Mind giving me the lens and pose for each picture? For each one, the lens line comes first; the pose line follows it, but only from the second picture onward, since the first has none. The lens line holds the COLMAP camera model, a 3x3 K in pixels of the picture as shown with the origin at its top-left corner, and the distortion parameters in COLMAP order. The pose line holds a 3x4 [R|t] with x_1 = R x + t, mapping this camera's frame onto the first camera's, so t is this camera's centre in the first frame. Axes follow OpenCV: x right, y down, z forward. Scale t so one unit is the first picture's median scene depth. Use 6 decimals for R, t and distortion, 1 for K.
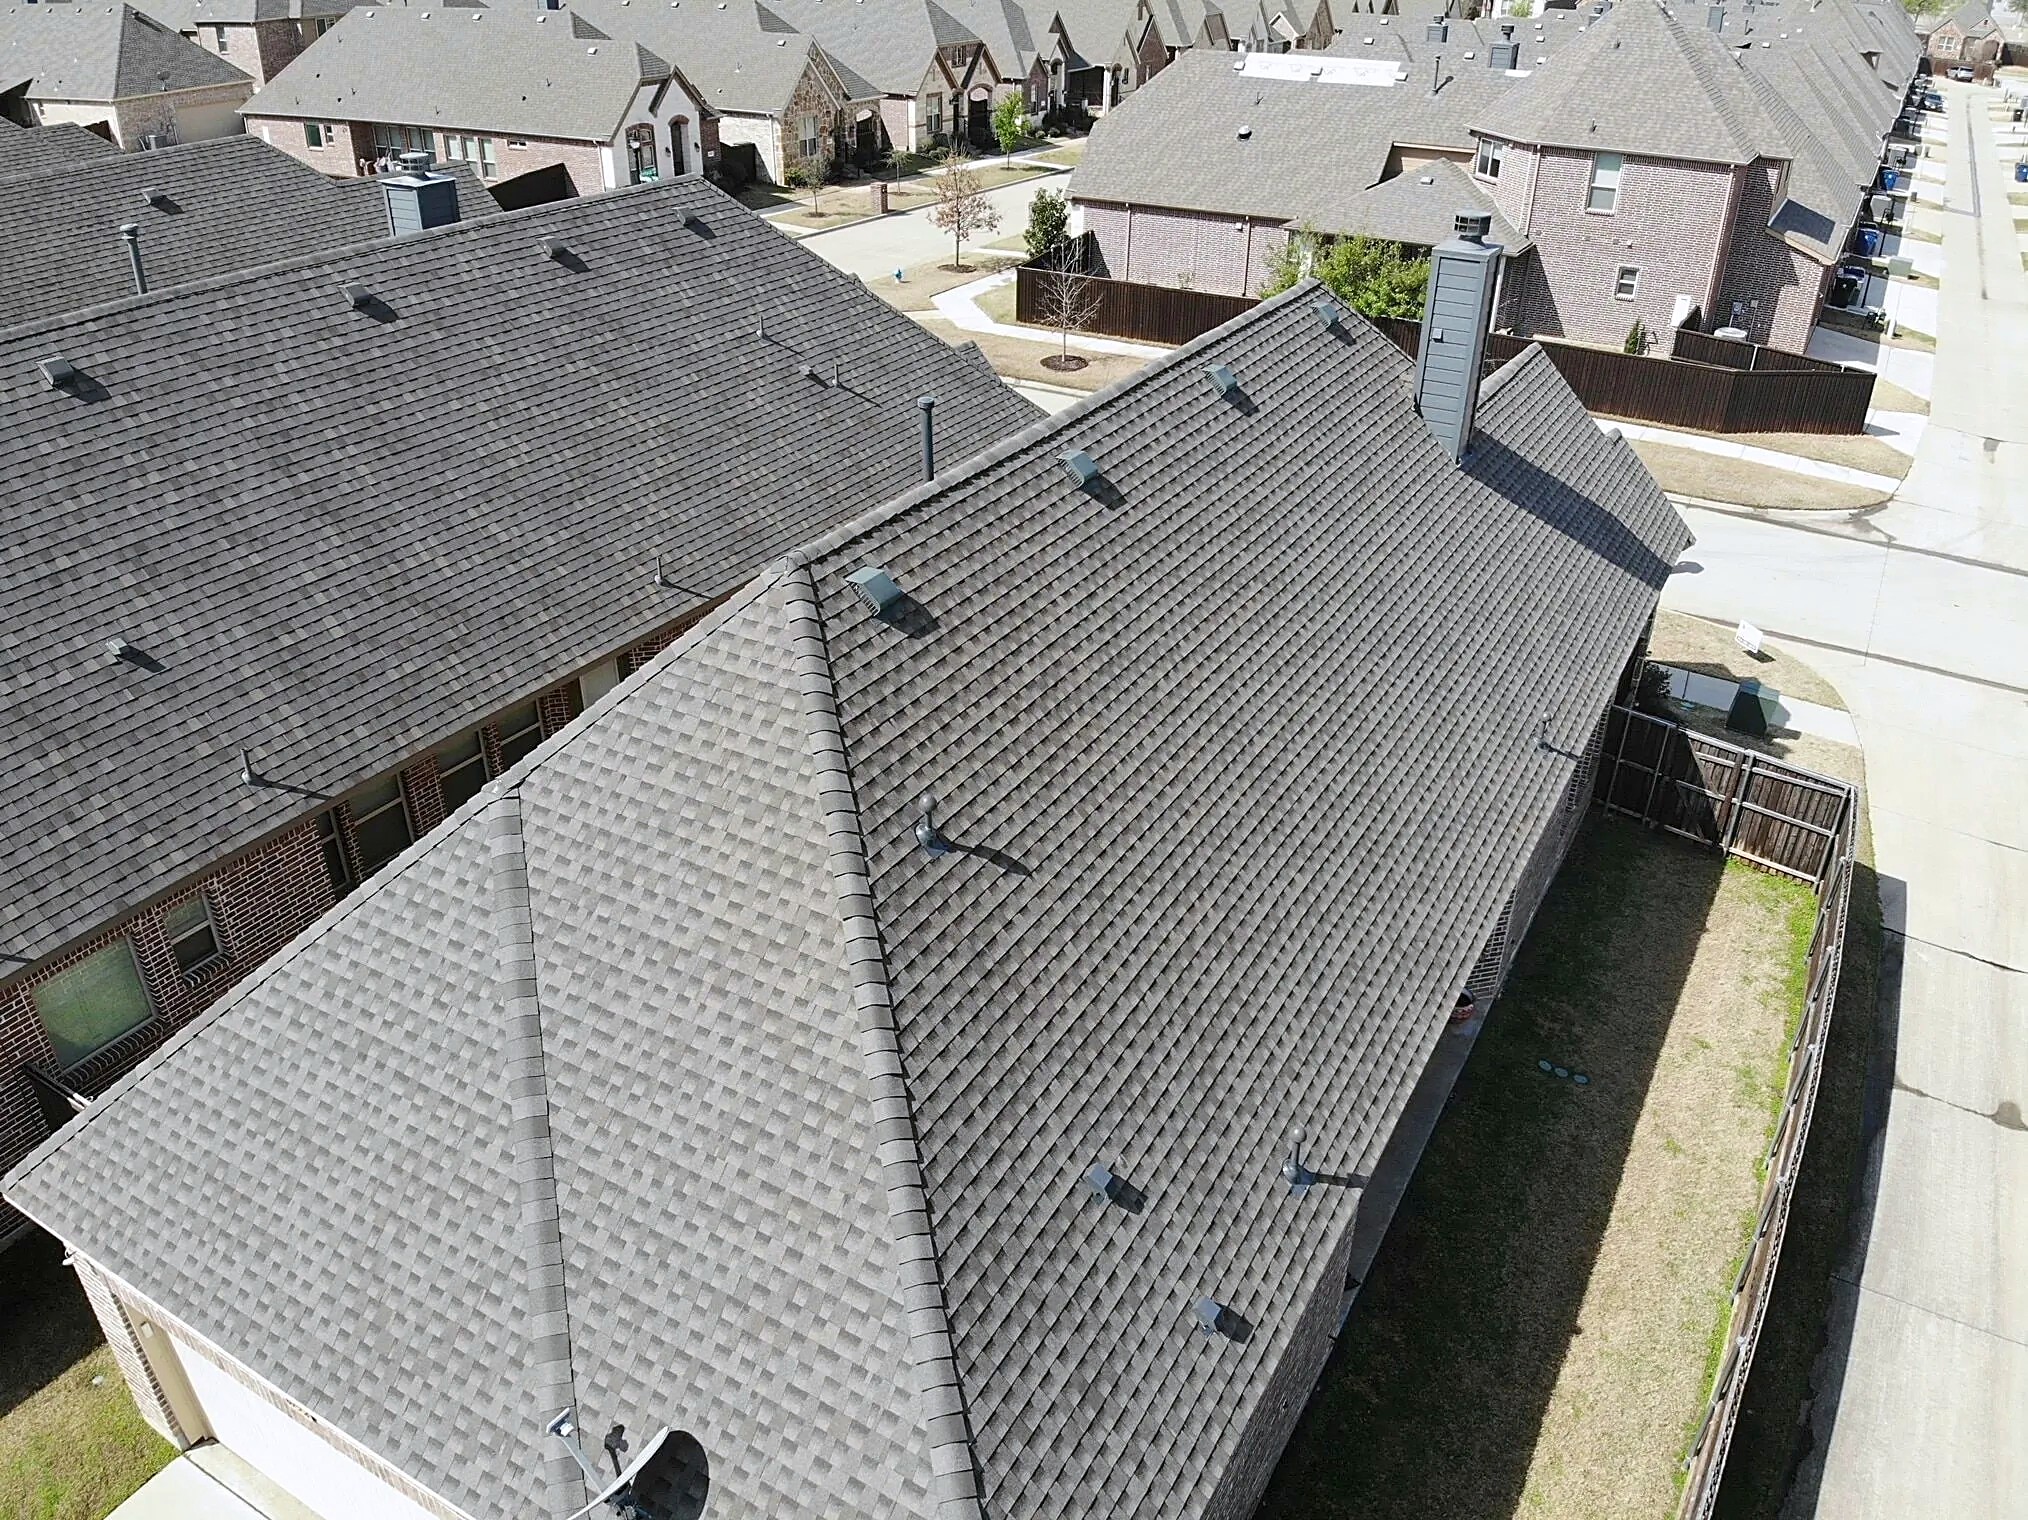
lens RADIAL K [[1487.2, 0, 1012.4], [0, 1487.2, 748.6], [0, 0, 1]] dist [0.000880, -0.003412]
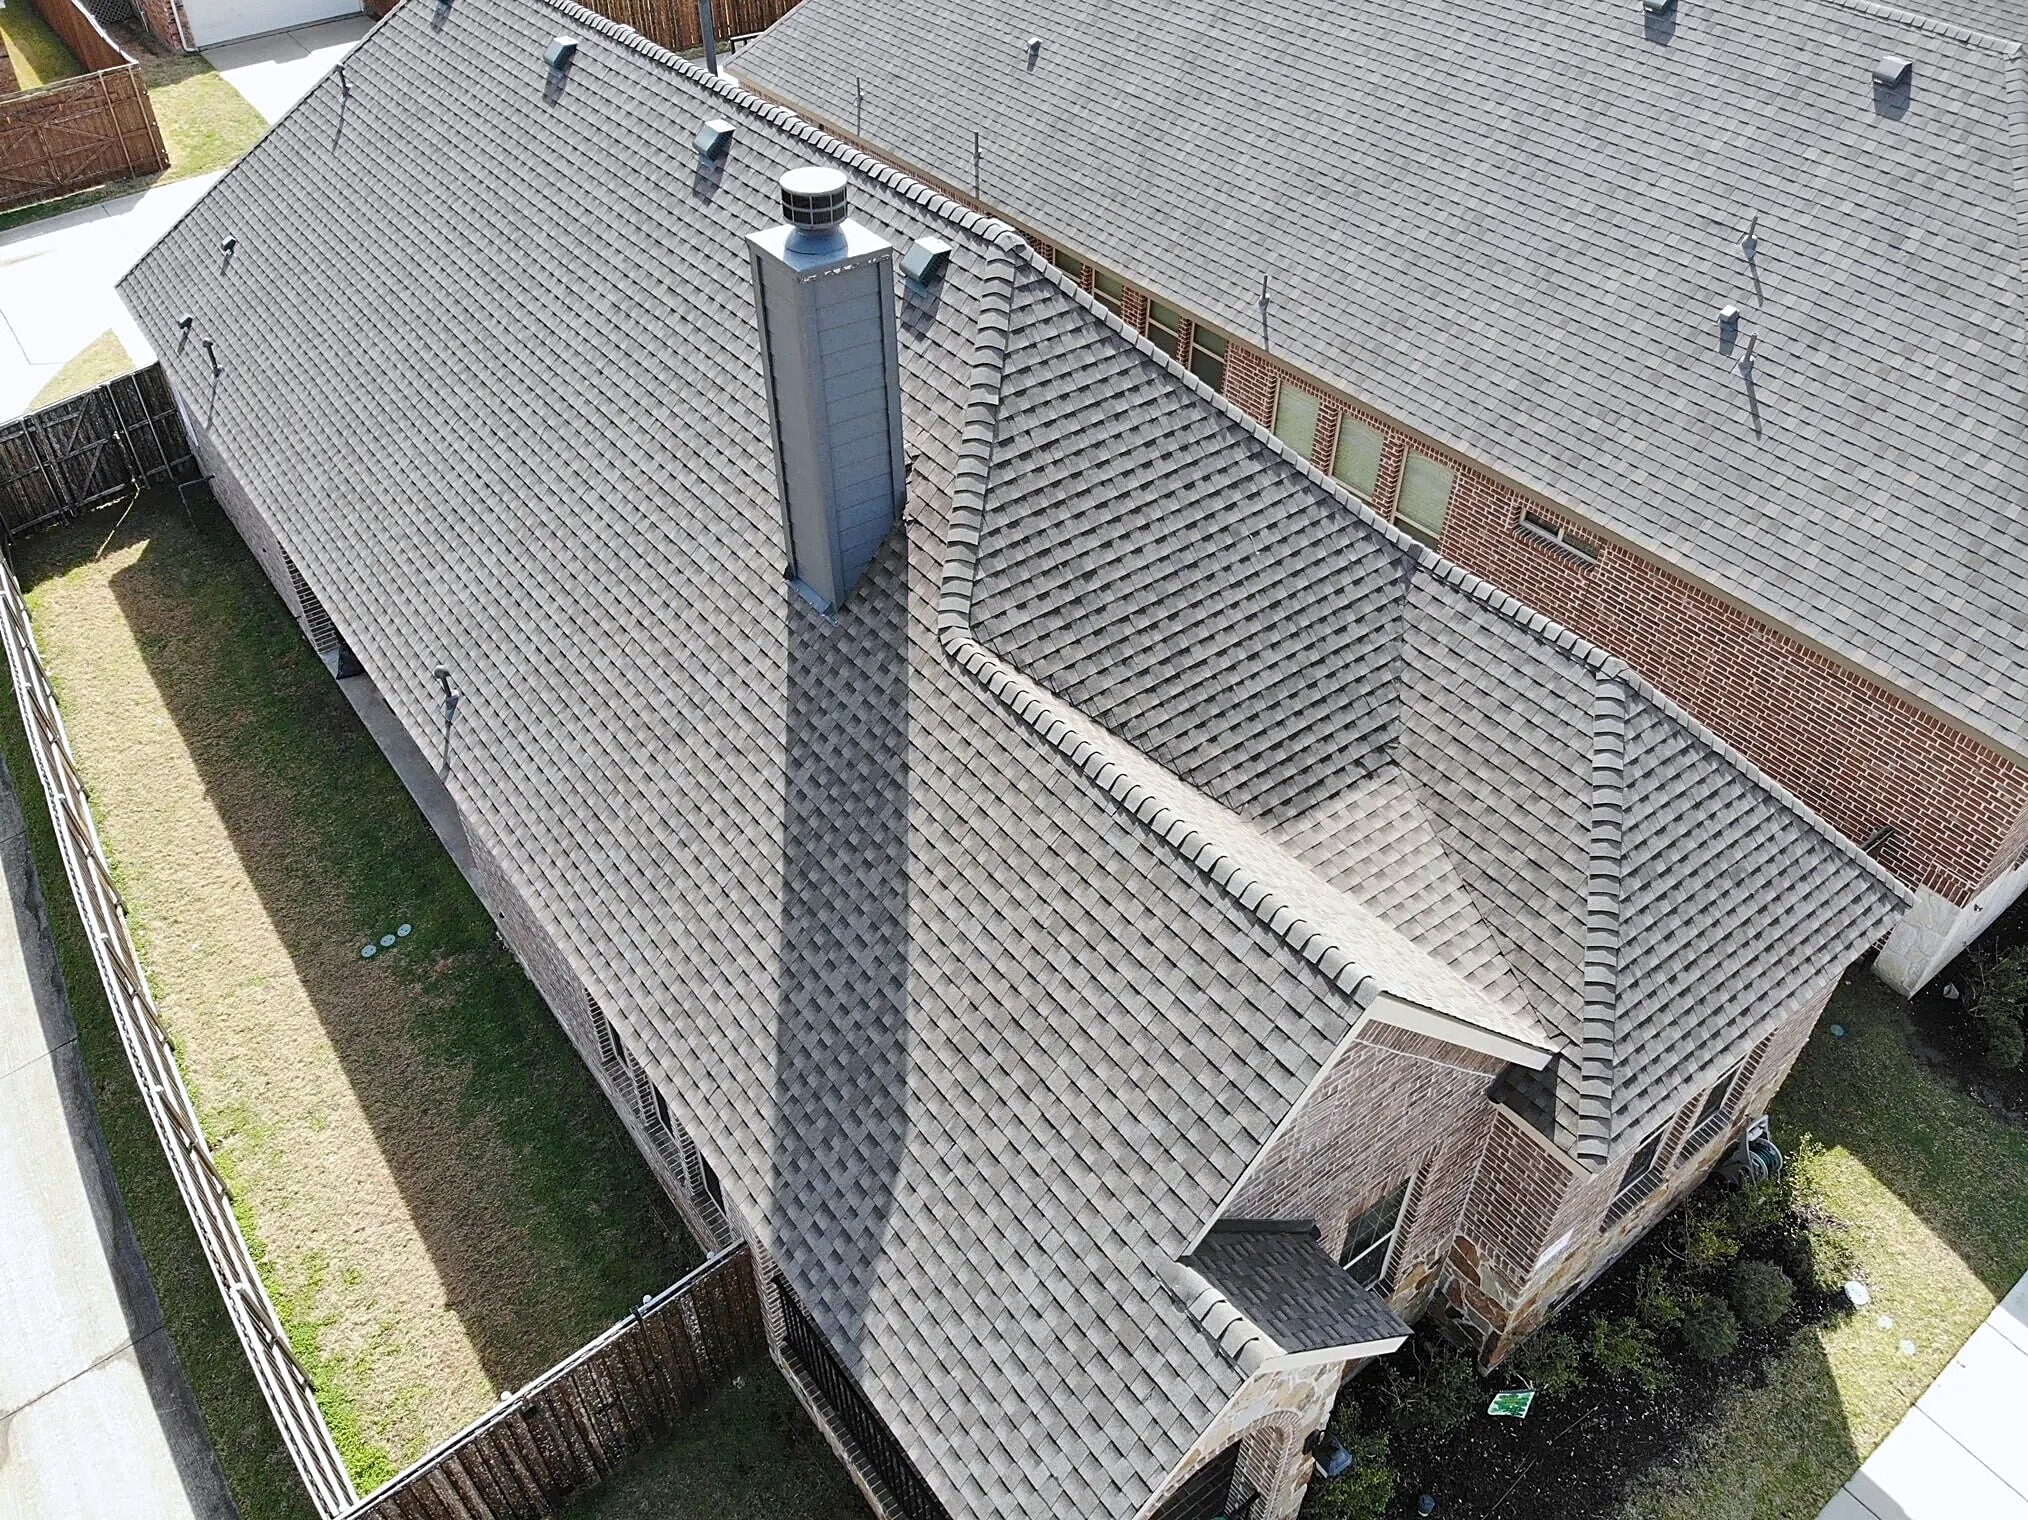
lens RADIAL K [[1487.2, 0, 1010.9], [0, 1487.2, 771.2], [0, 0, 1]] dist [0.000880, -0.003412]
pose [[-0.387041, 0.612347, -0.689369, 0.882990], [-0.461148, 0.518869, 0.719804, -0.756100], [0.798462, 0.596495, 0.081559, 1.303095]]
